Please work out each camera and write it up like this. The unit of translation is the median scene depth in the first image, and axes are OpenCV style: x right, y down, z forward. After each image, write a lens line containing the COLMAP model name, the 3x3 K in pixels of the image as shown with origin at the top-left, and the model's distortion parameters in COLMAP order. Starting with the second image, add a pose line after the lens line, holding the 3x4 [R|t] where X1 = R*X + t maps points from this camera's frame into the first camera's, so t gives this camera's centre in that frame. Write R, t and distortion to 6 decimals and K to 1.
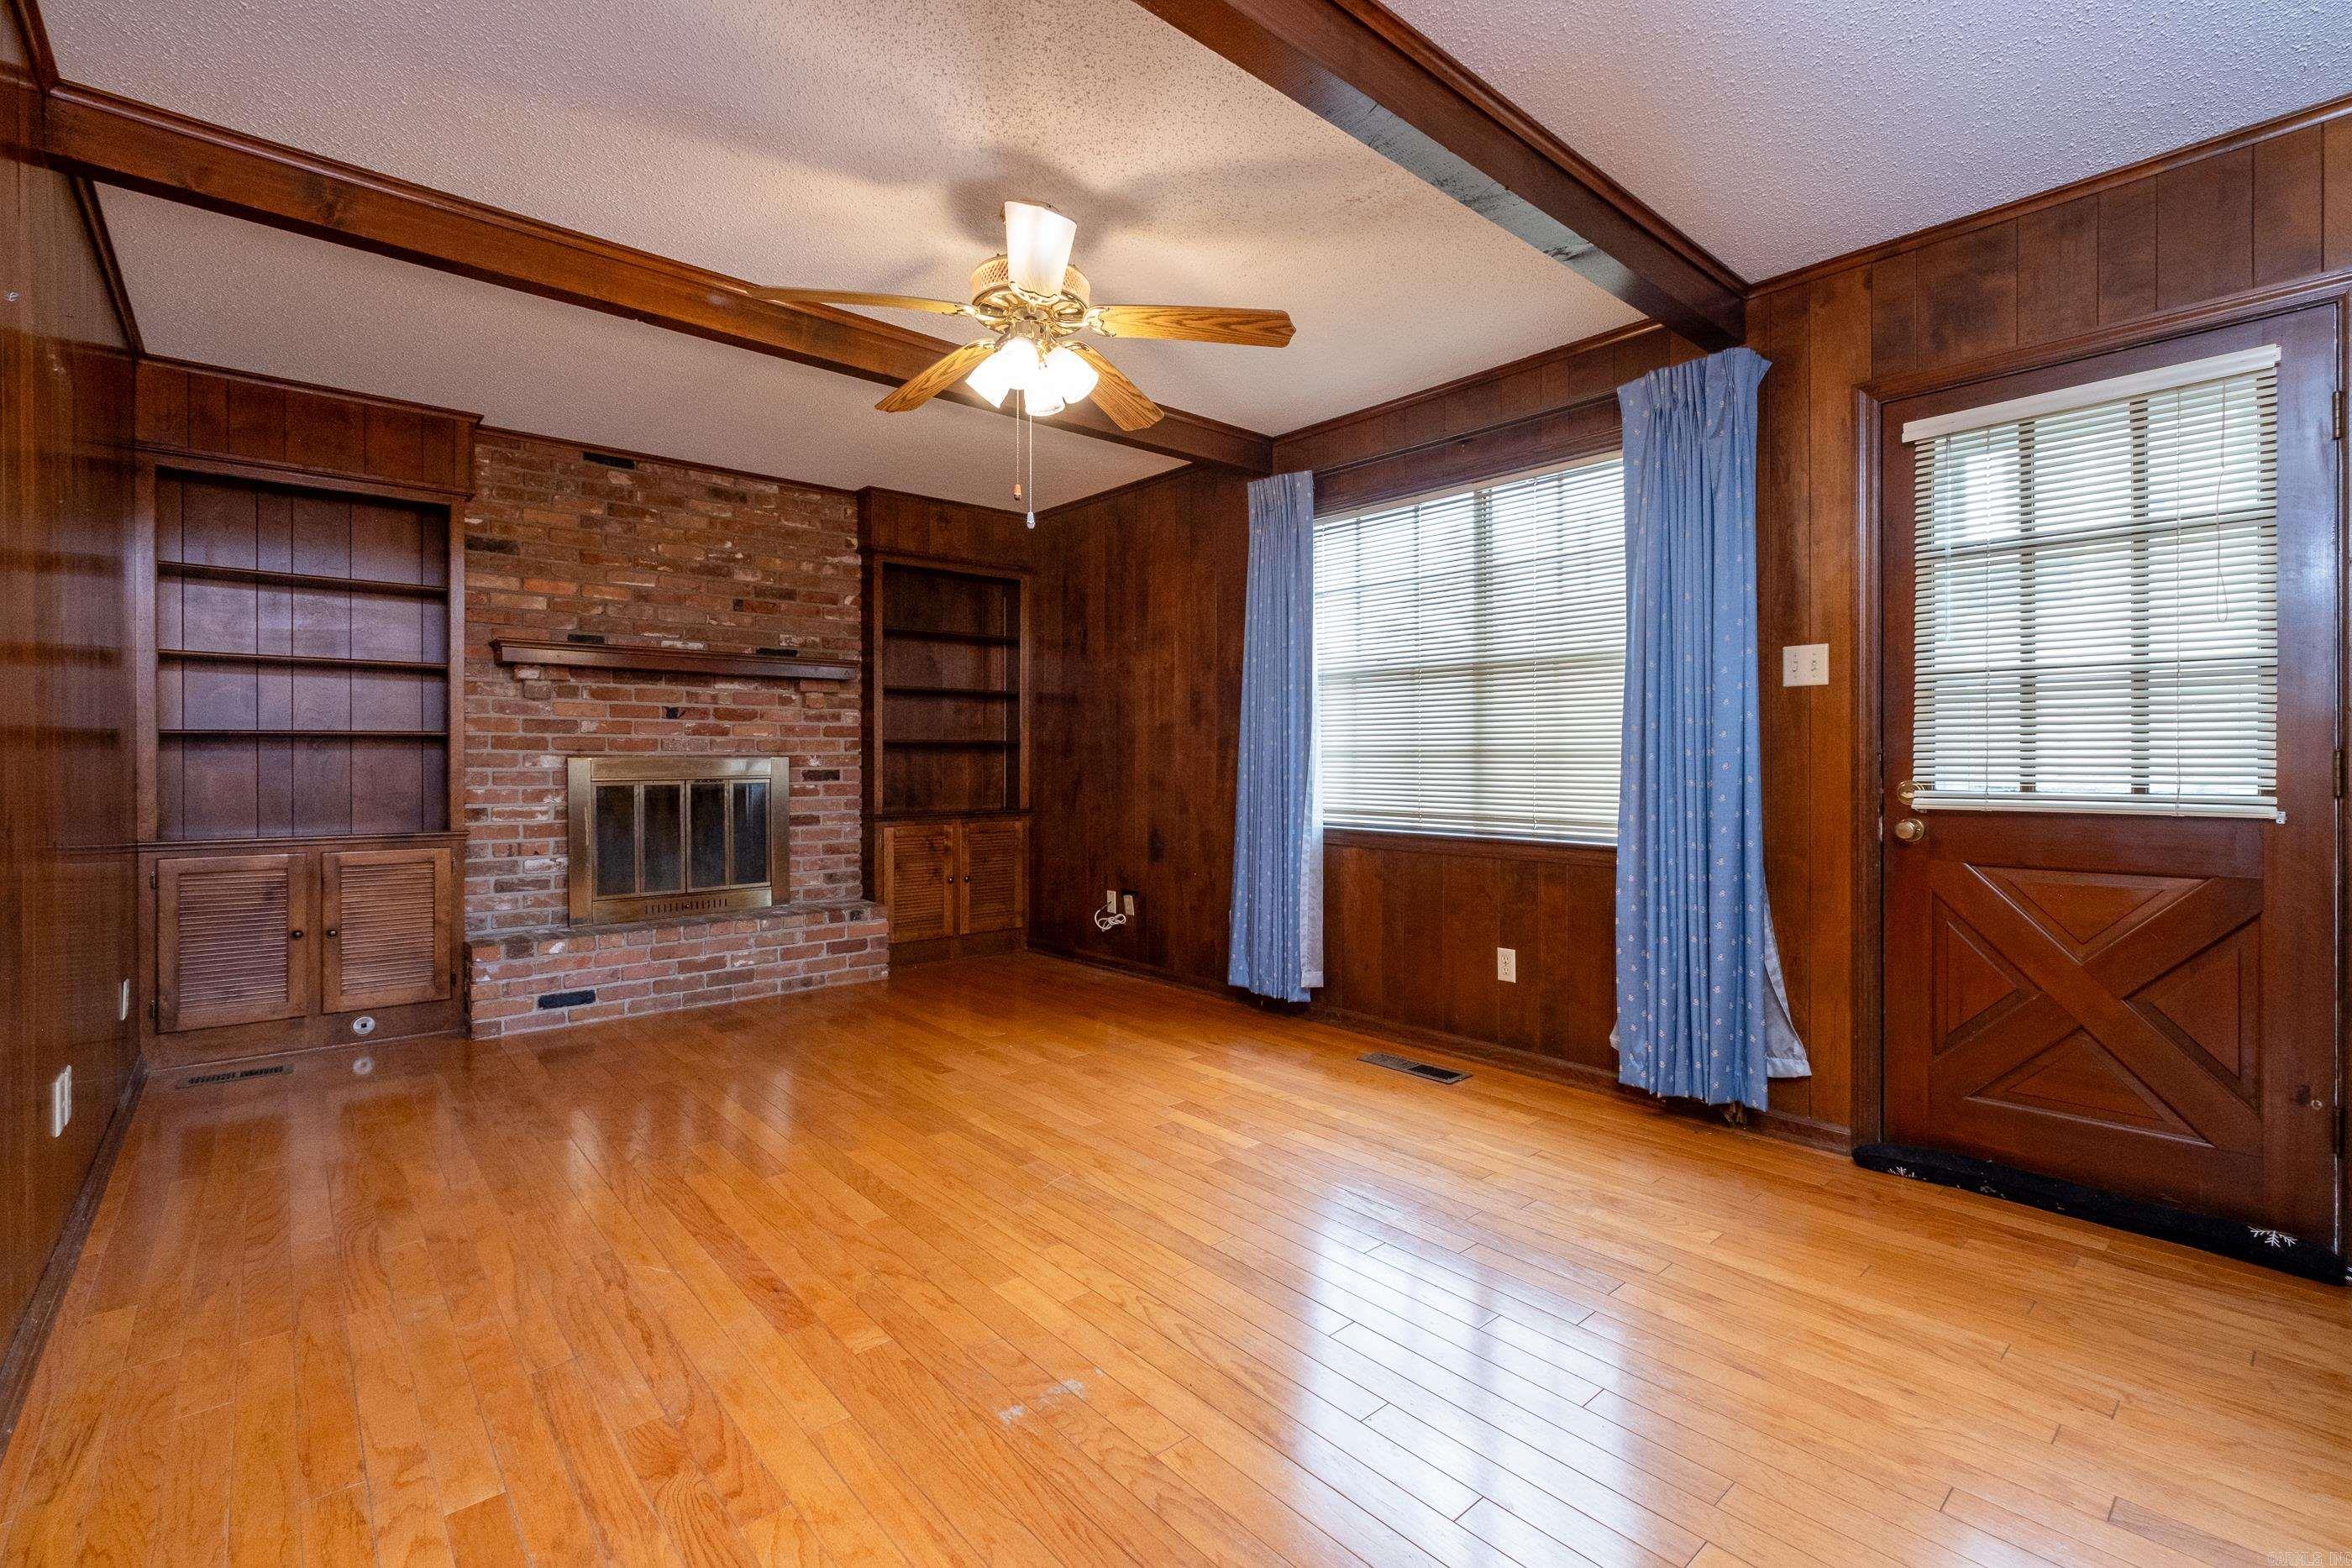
lens RADIAL K [[1056.6, 0, 1201.3], [0, 1056.6, 756.4], [0, 0, 1]] dist [-0.001140, 0.000036]
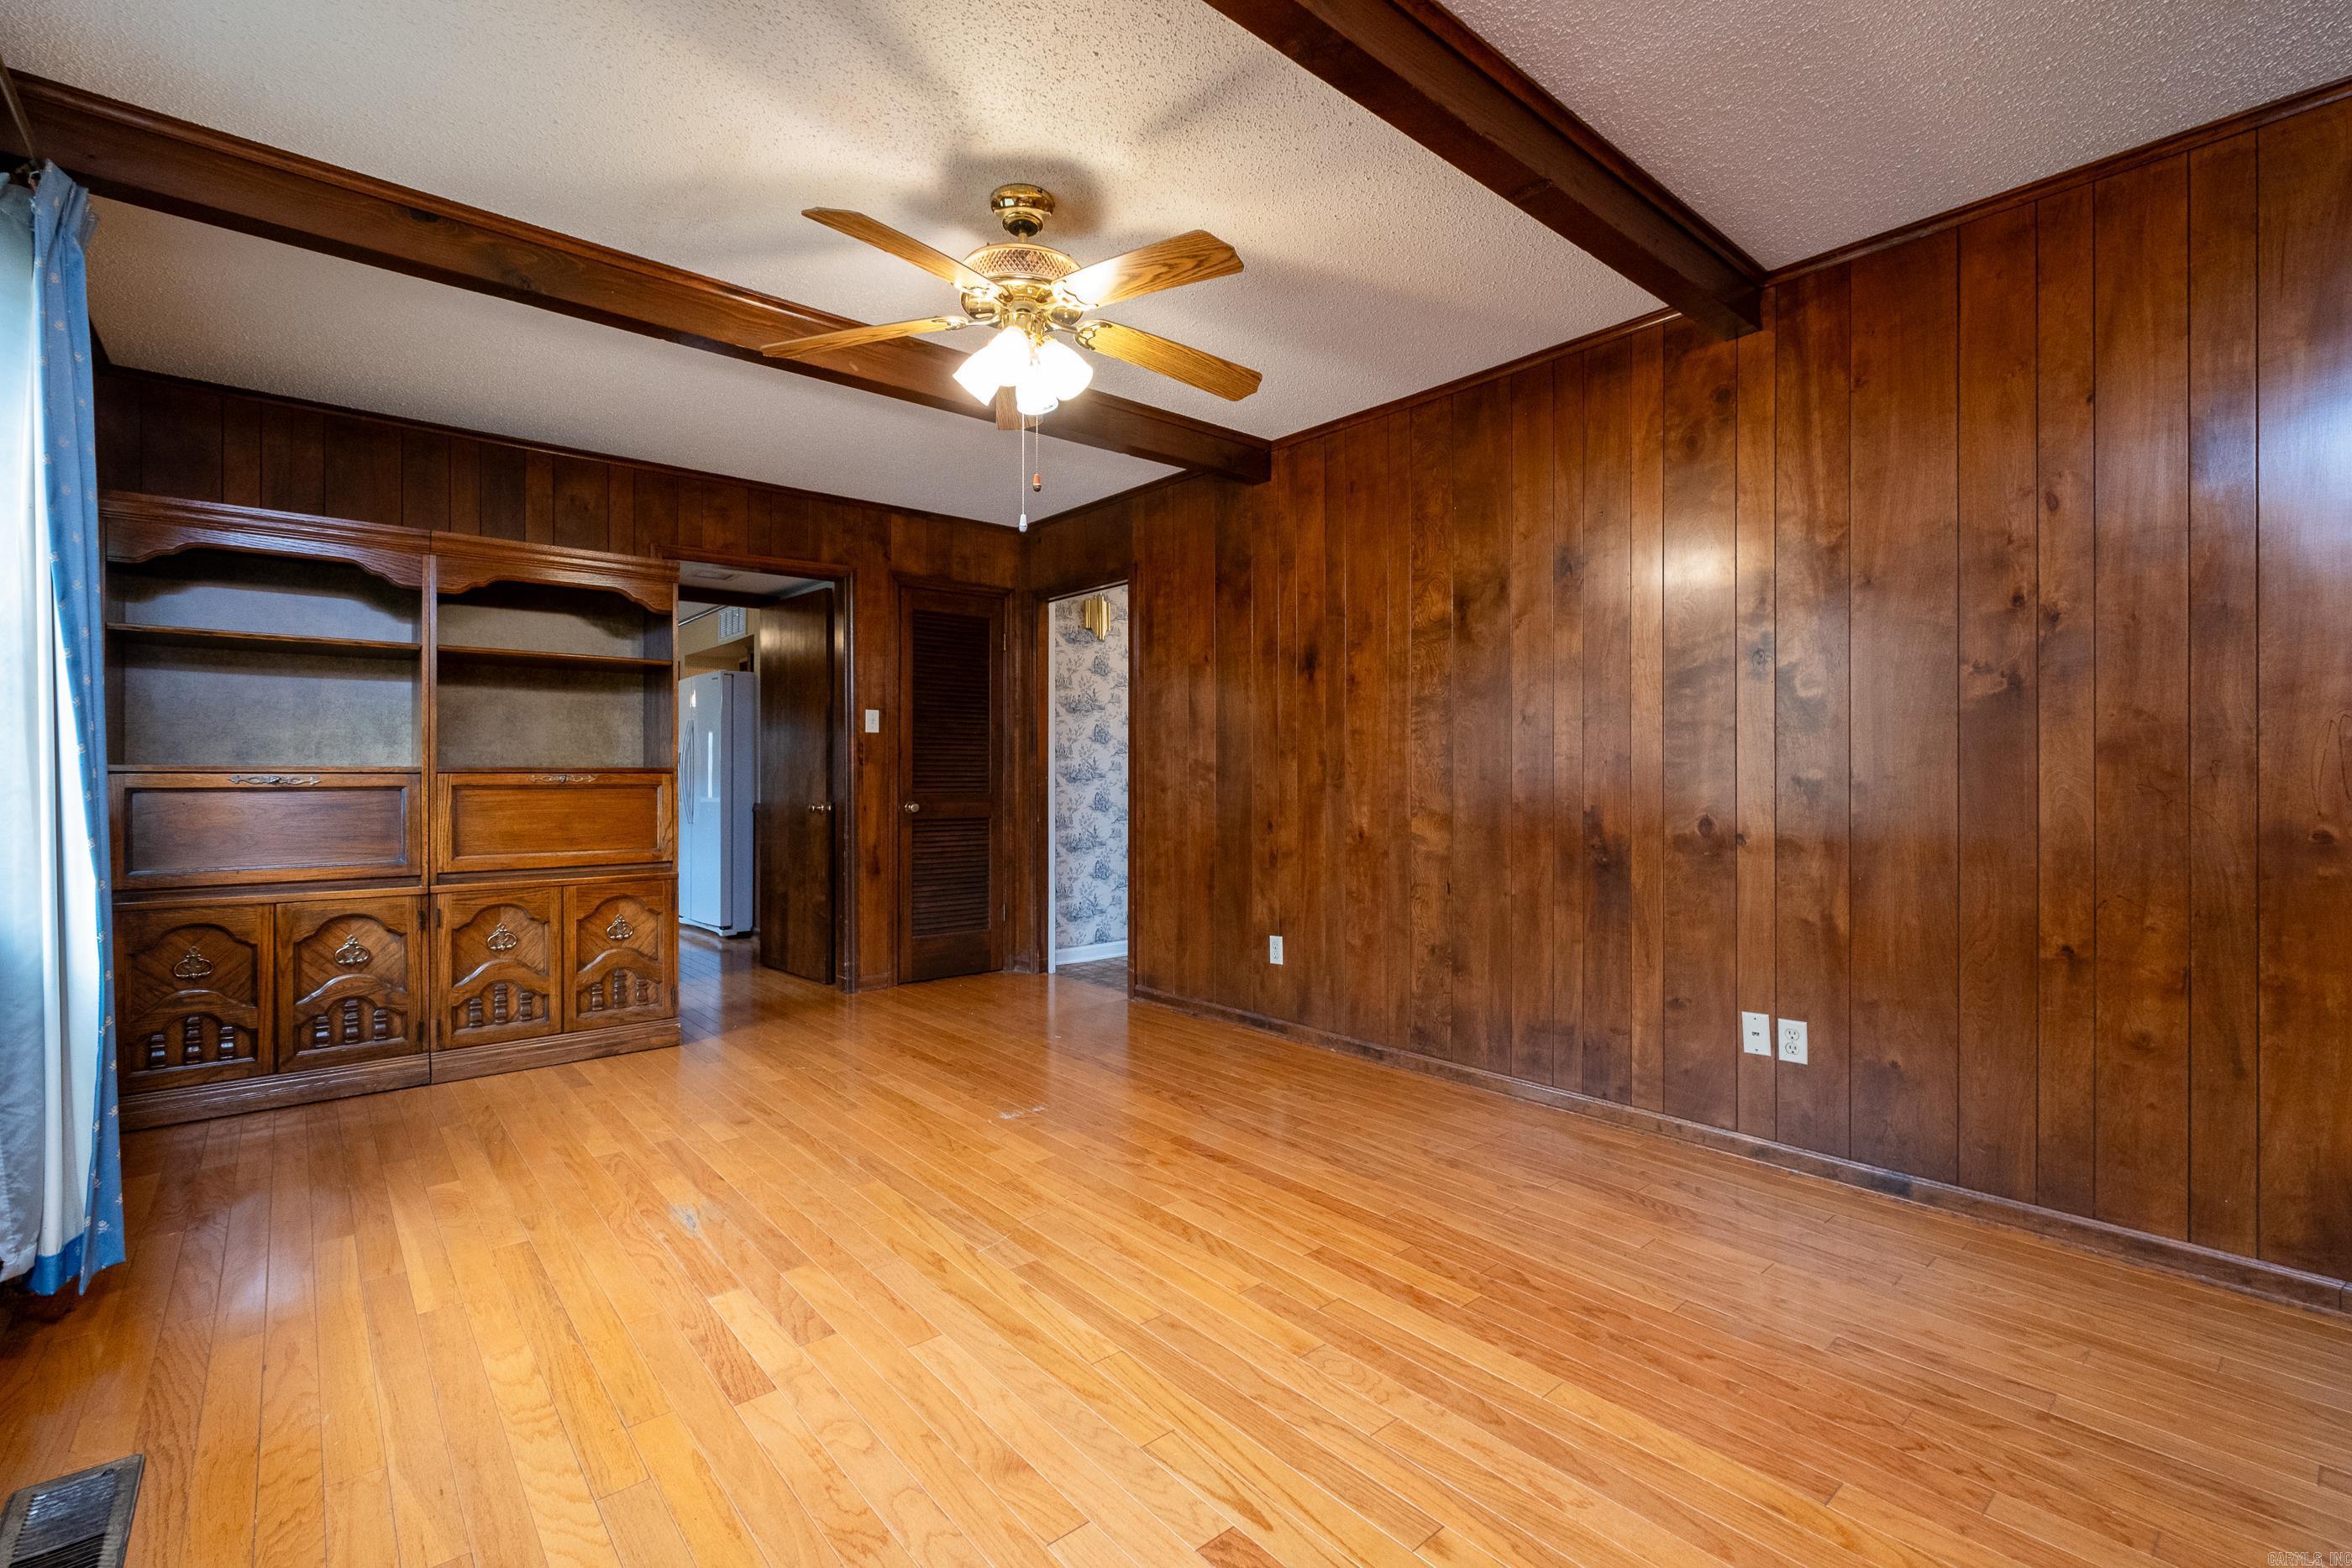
lens RADIAL K [[1031.2, 0, 1179.5], [0, 1031.2, 772.3], [0, 0, 1]] dist [-0.000230, 0.000081]
pose [[-0.999559, 0.002563, 0.029577, -0.306809], [0.002454, 0.999990, -0.003743, 0.003959], [-0.029587, -0.003668, -0.999555, 1.789148]]
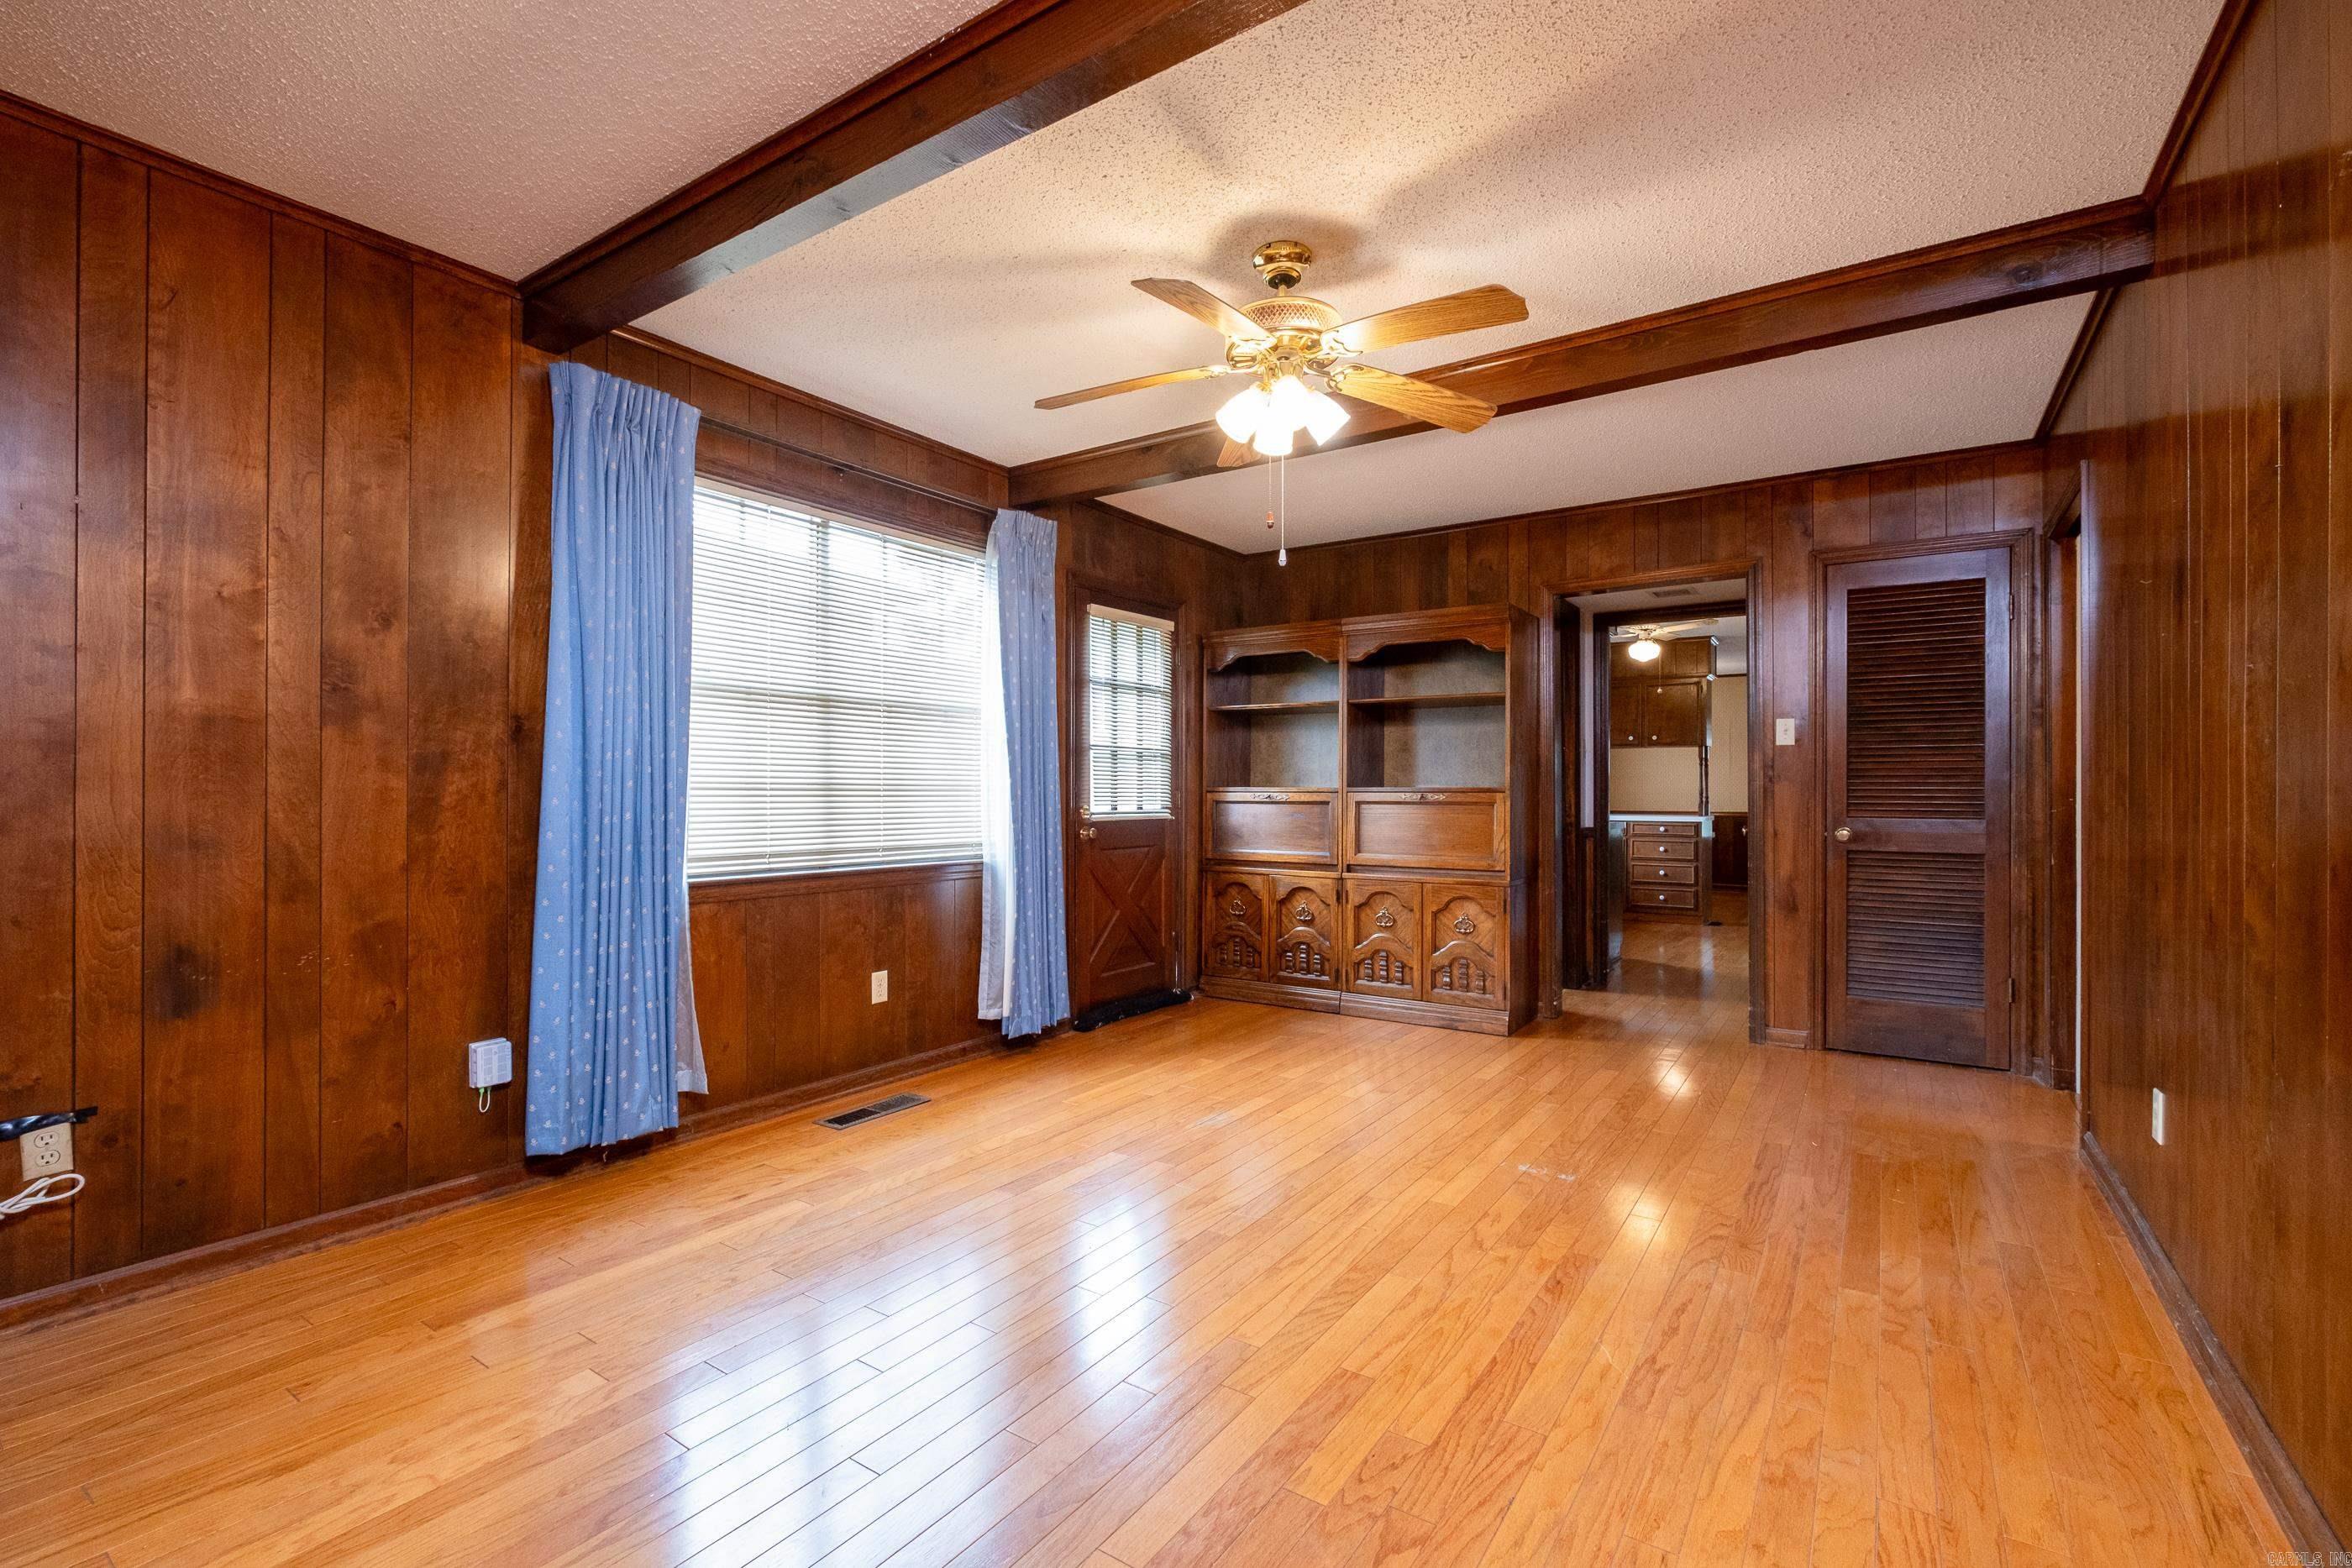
lens RADIAL K [[1029.0, 0, 1176.0], [0, 1029.0, 784.0], [0, 0, 1]] dist [-0.000682, -0.000070]
pose [[-0.240871, 0.009363, 0.970512, -1.016081], [-0.004662, 0.999931, -0.010804, 0.004600], [-0.970546, -0.007127, -0.240811, 1.243218]]
